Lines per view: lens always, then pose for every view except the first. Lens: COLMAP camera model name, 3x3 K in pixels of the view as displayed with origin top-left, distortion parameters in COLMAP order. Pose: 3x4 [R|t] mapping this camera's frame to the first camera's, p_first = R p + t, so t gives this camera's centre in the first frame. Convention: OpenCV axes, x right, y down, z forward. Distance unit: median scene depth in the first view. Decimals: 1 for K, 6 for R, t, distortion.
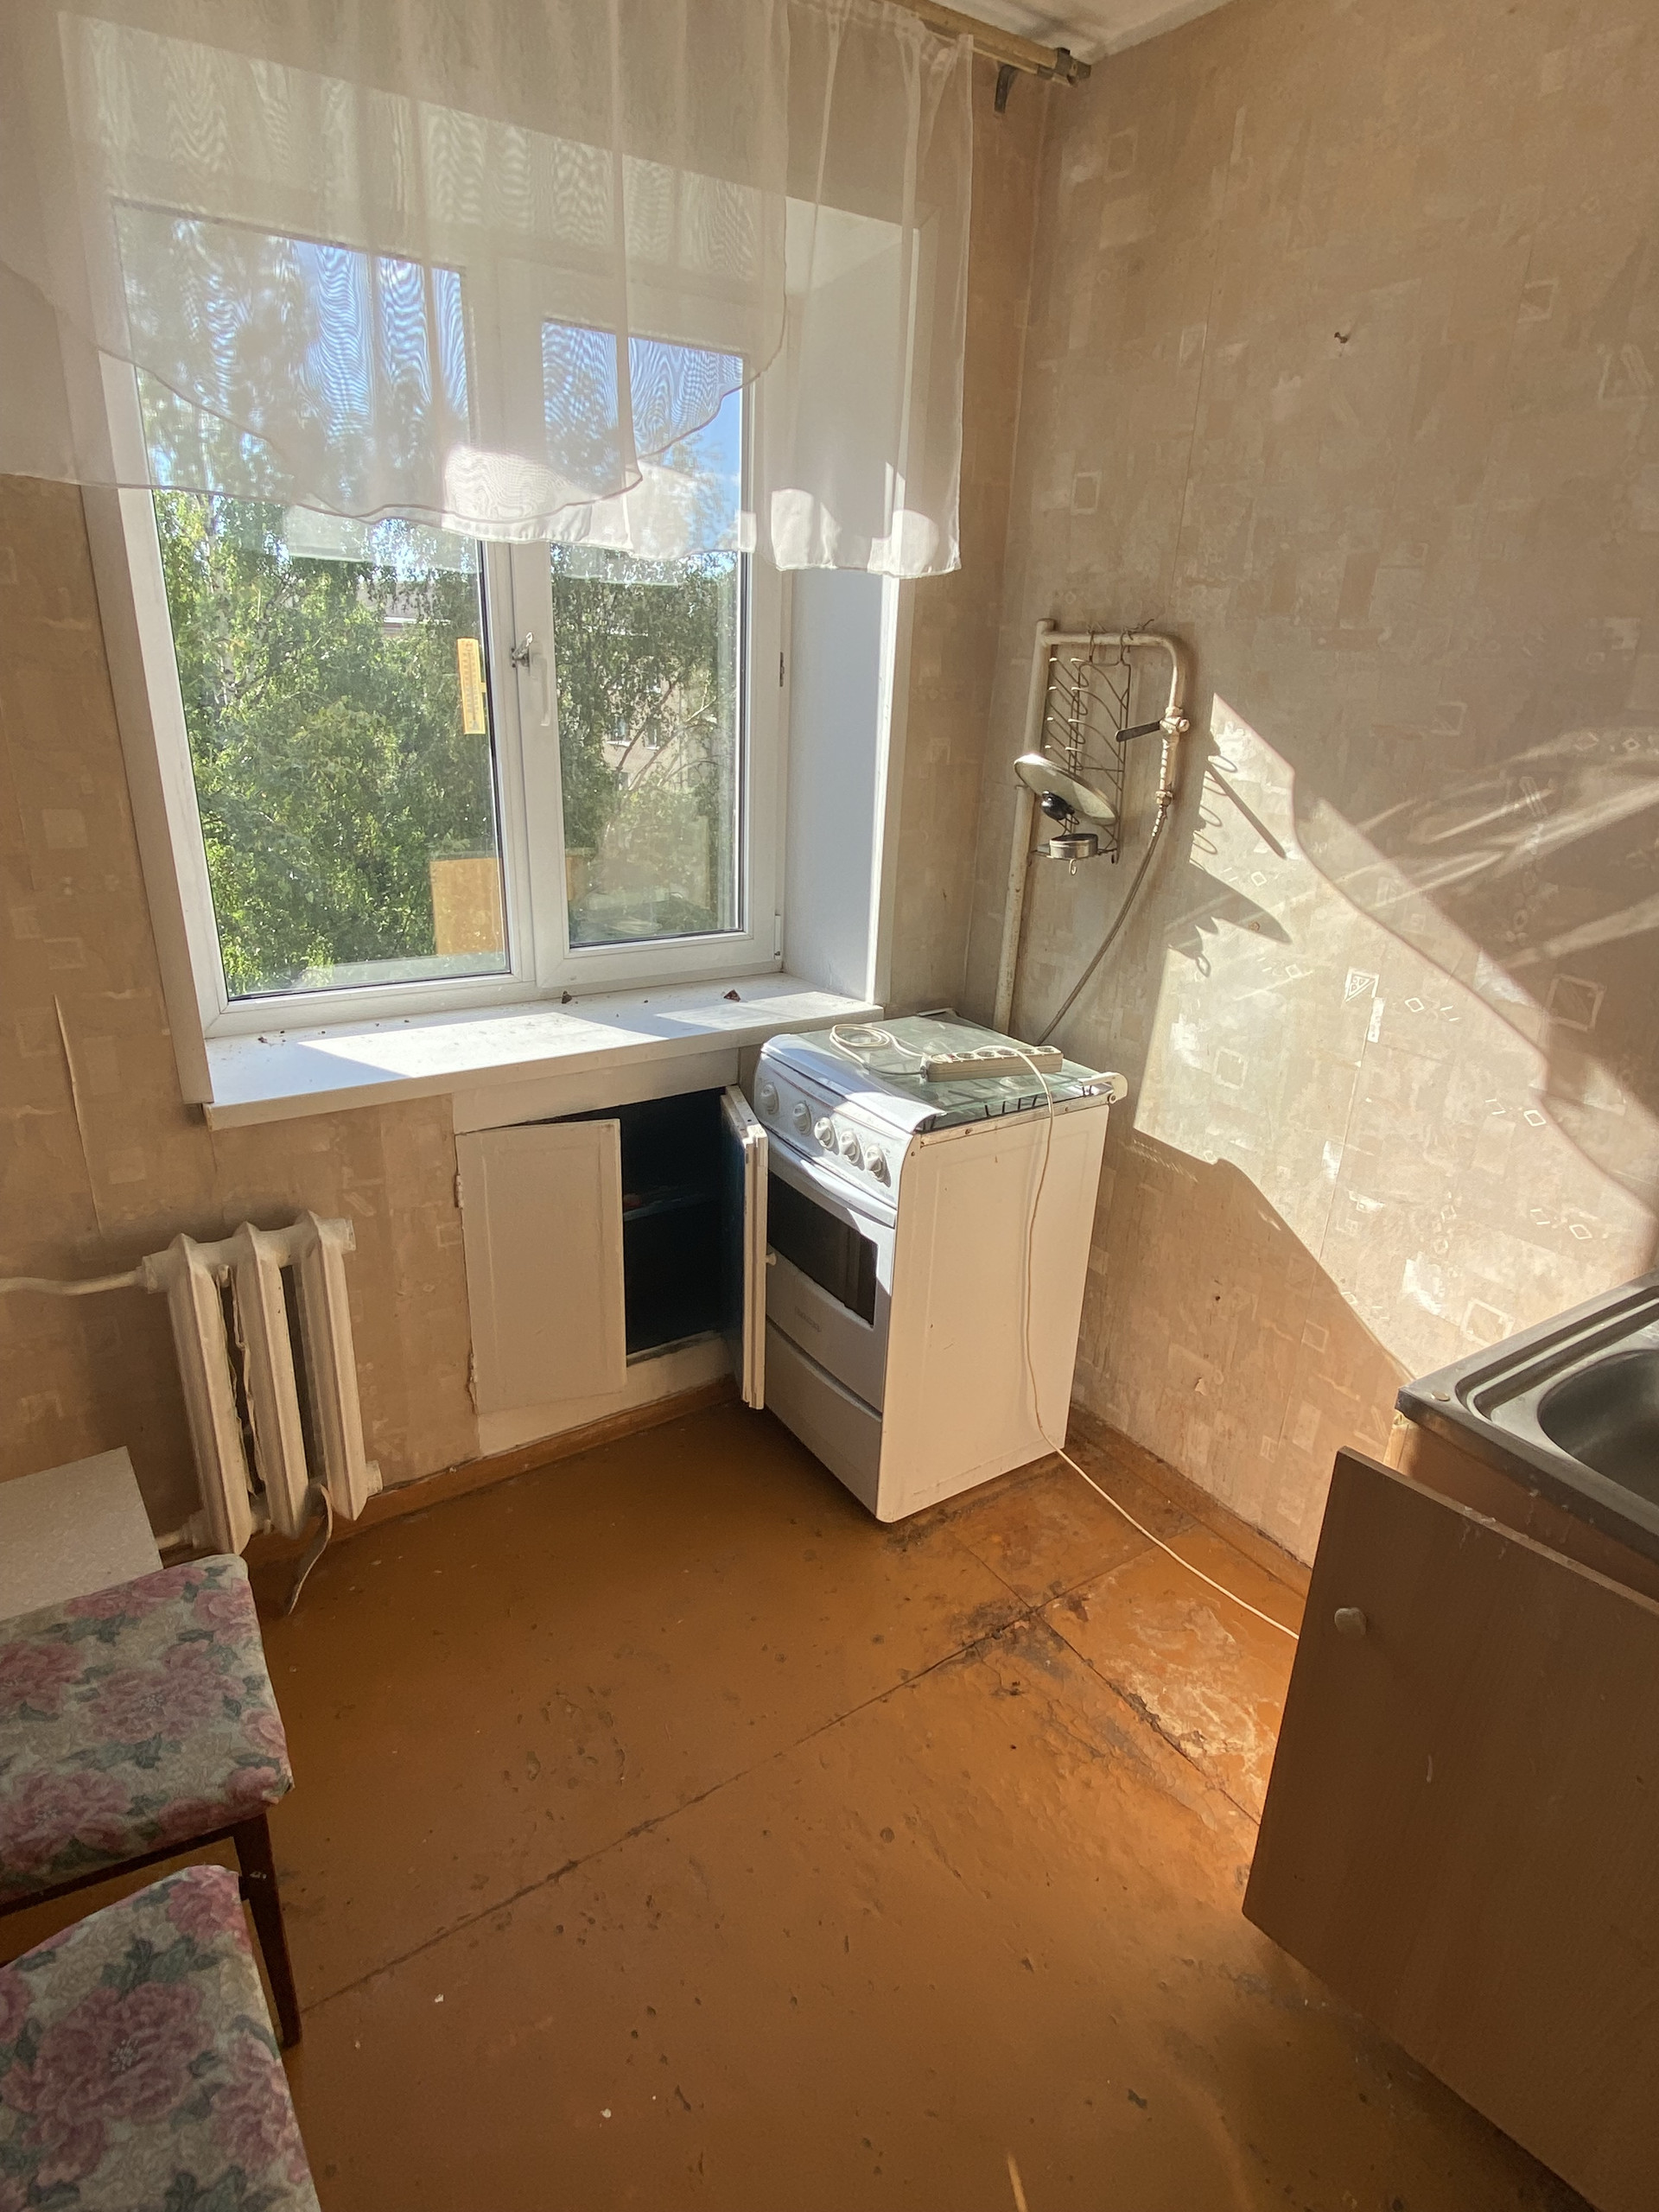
lens RADIAL K [[1214.6, 0, 840.7], [0, 1214.6, 1101.4], [0, 0, 1]] dist [0.005738, -0.016544]
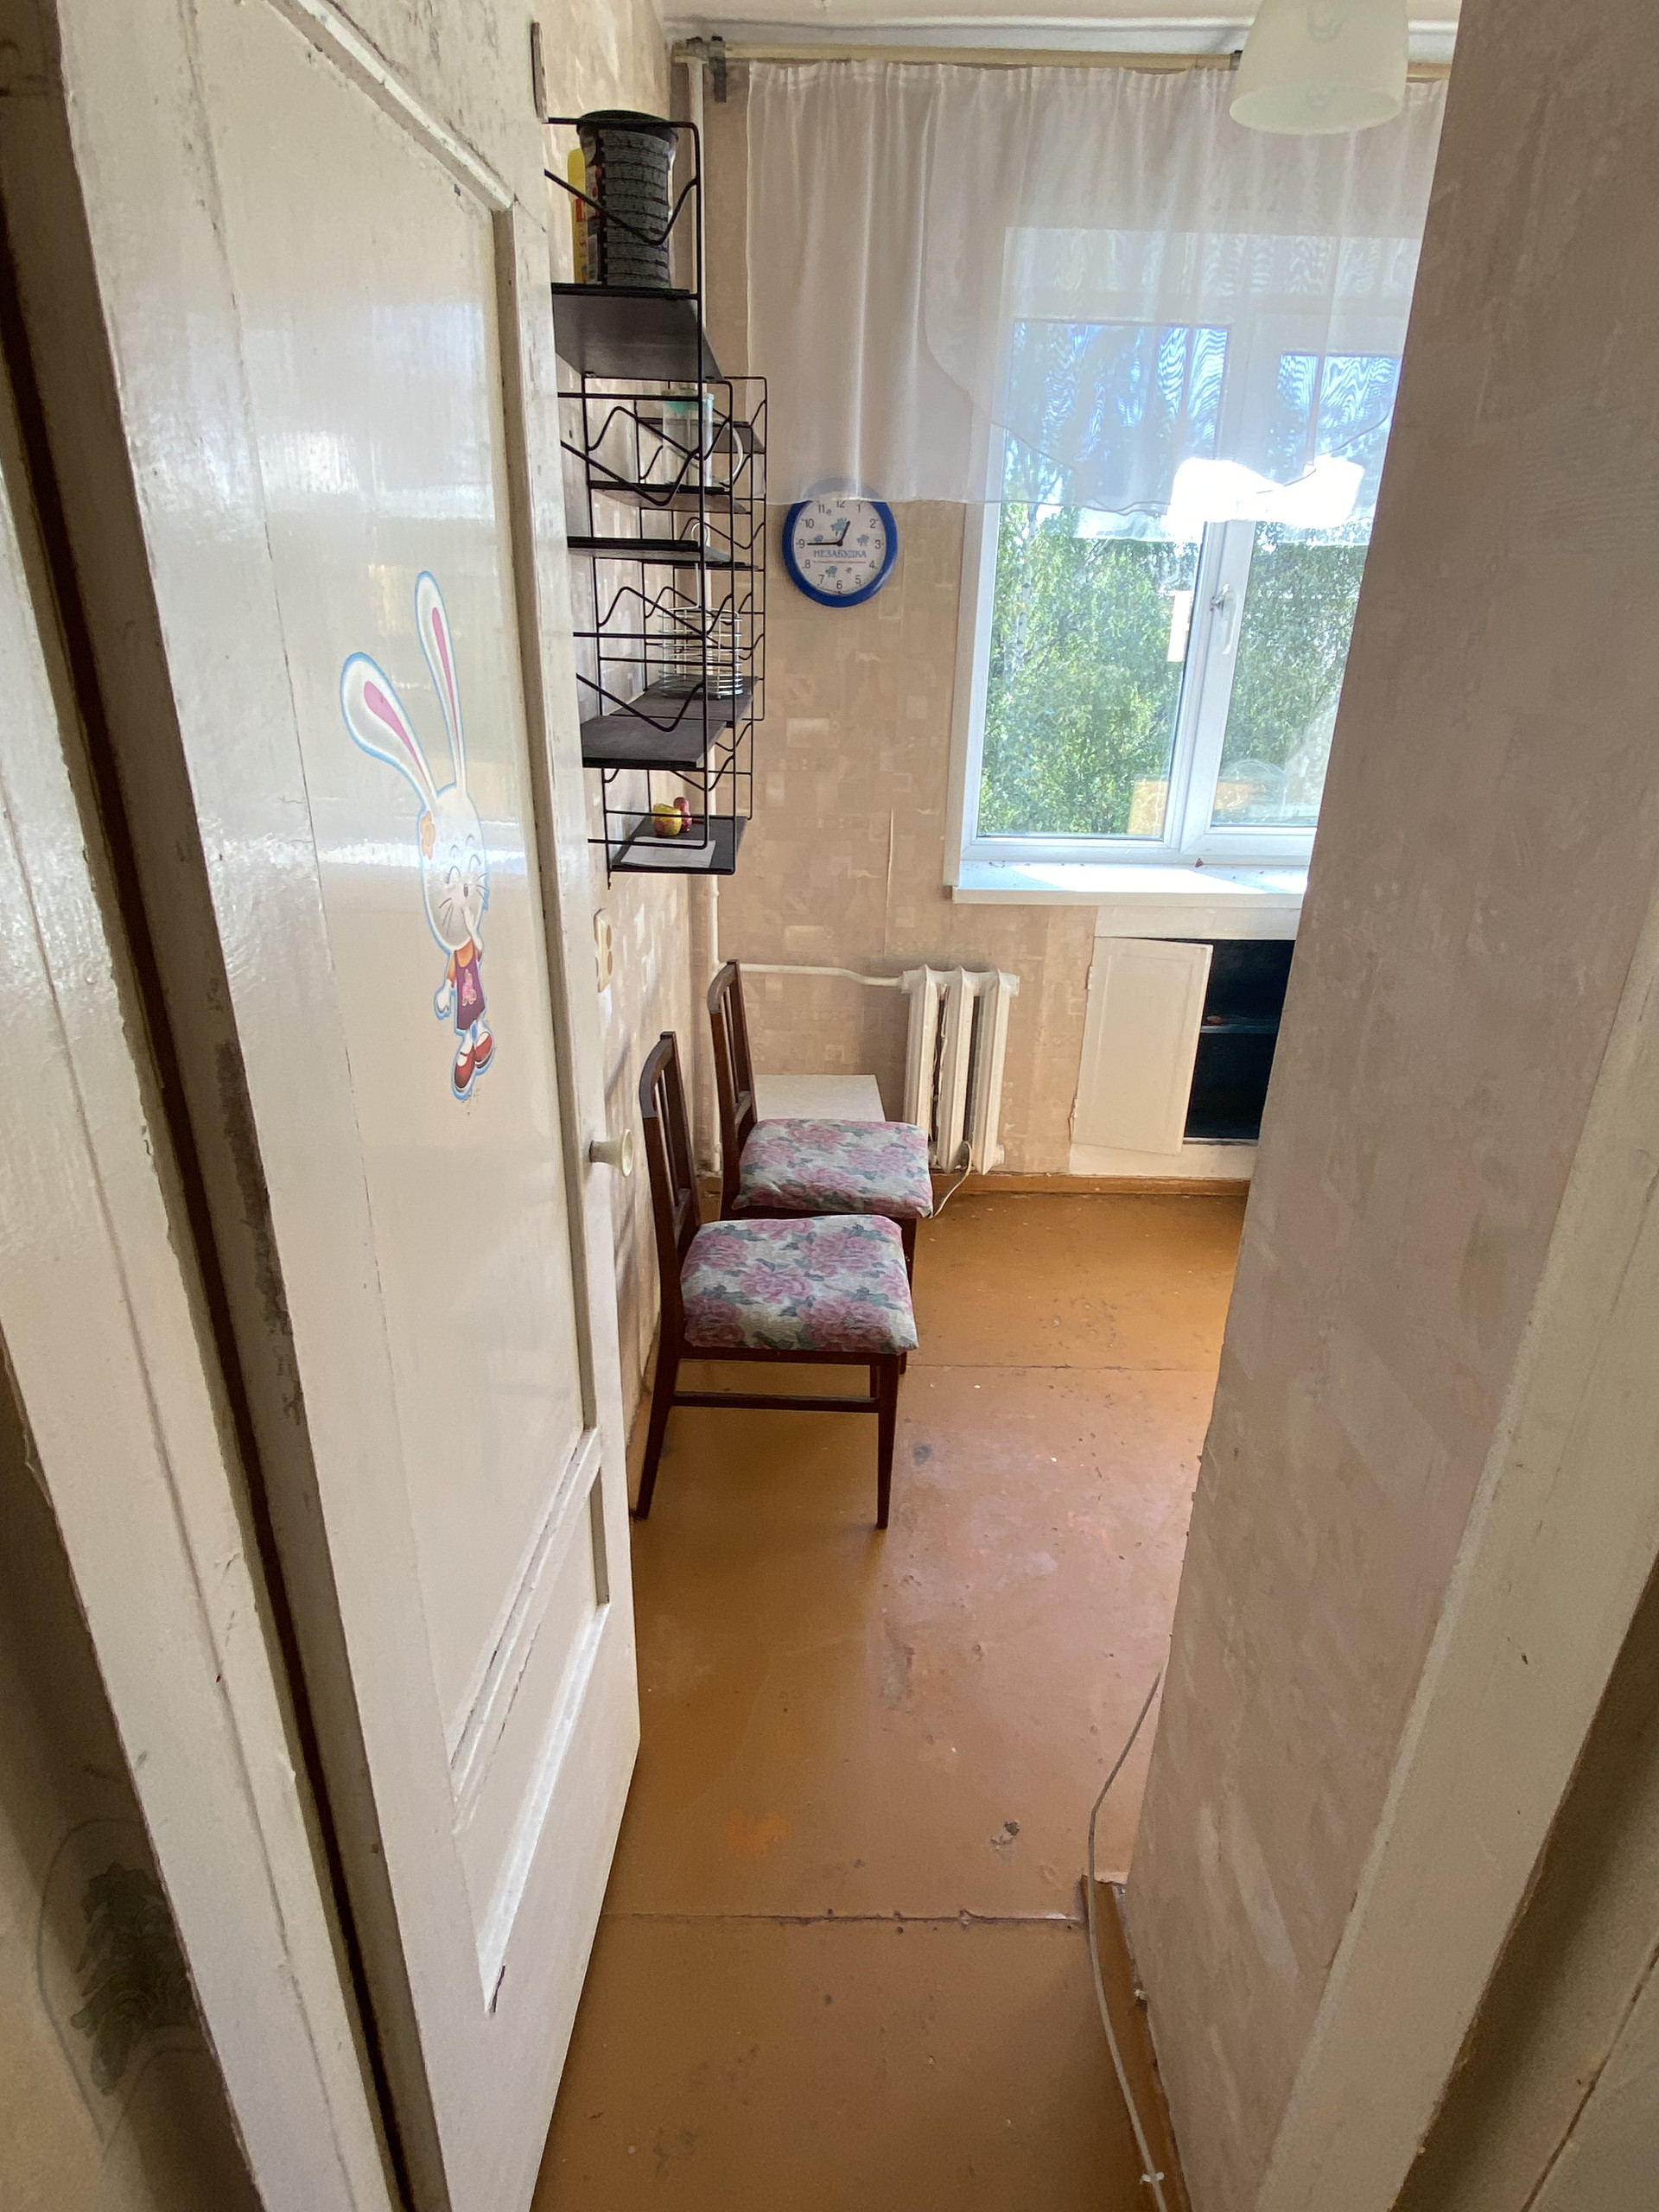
lens RADIAL K [[1149.4, 0, 829.5], [0, 1149.4, 1106.0], [0, 0, 1]] dist [0.061434, -0.000029]
pose [[0.830011, 0.204664, -0.518840, 0.215784], [-0.185530, 0.978580, 0.089215, 0.185550], [0.525985, 0.022210, 0.850204, -0.423172]]
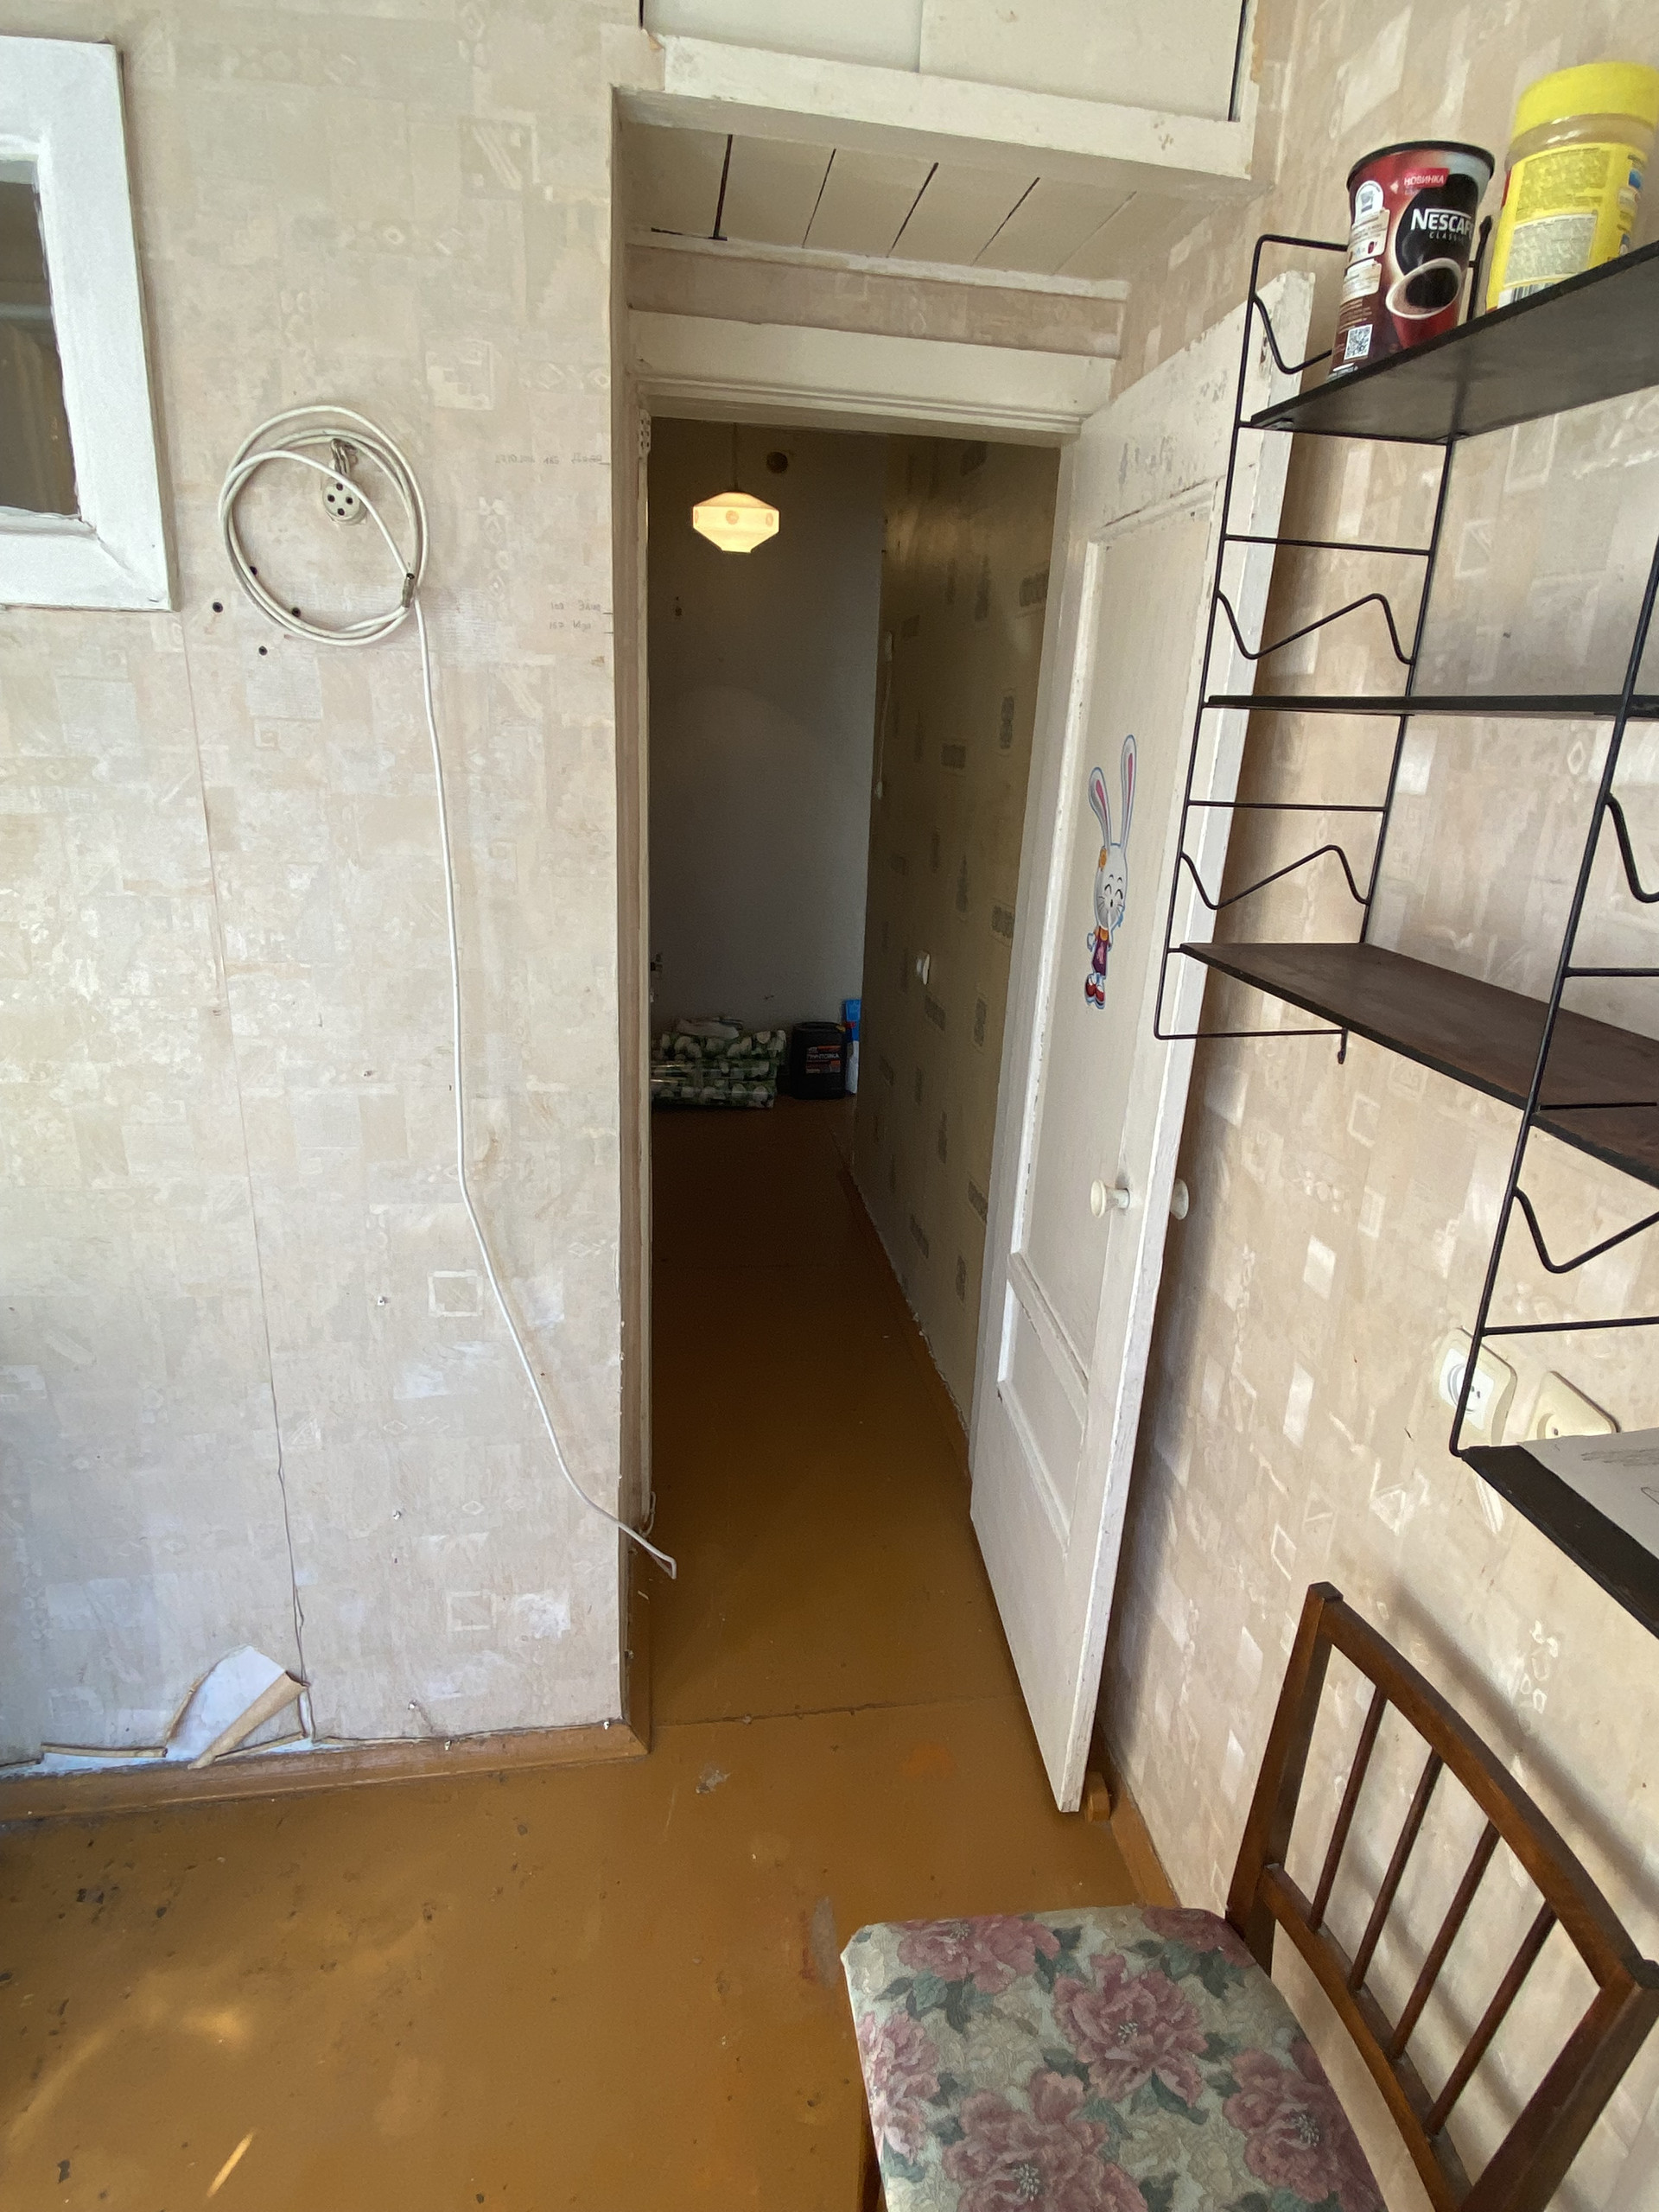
lens RADIAL K [[1214.6, 0, 840.7], [0, 1214.6, 1101.4], [0, 0, 1]] dist [0.005738, -0.016544]
pose [[-0.903606, -0.208563, 0.374163, -0.357443], [0.067009, 0.793894, 0.604353, -0.266757], [-0.423092, 0.571169, -0.703391, 0.695704]]
